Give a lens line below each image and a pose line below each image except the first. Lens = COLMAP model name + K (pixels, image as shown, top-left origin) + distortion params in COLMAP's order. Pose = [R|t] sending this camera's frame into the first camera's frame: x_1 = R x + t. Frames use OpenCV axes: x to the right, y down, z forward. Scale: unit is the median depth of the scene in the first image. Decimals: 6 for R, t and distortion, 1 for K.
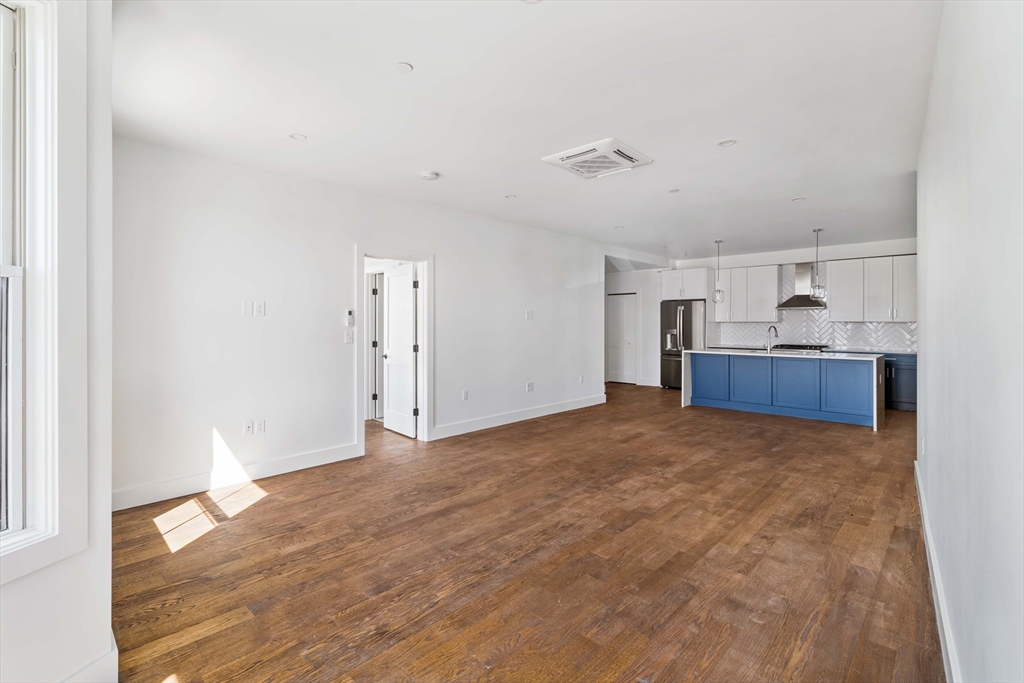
lens RADIAL K [[469.1, 0, 515.3], [0, 469.1, 326.7], [0, 0, 1]] dist [-0.001997, -0.000098]
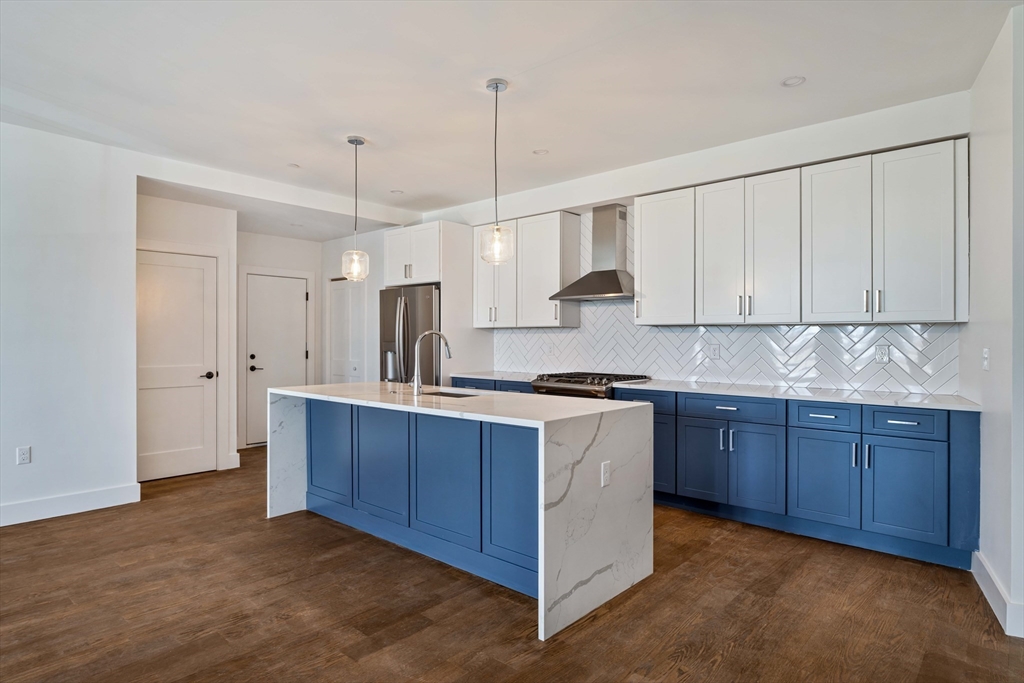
lens RADIAL K [[576.3, 0, 512.0], [0, 576.3, 341.5], [0, 0, 1]] dist [-0.002901, -0.001286]
pose [[0.999722, -0.000956, 0.023544, 0.491214], [0.001008, 0.999997, -0.002220, 0.006432], [-0.023542, 0.002243, 0.999720, 0.393163]]
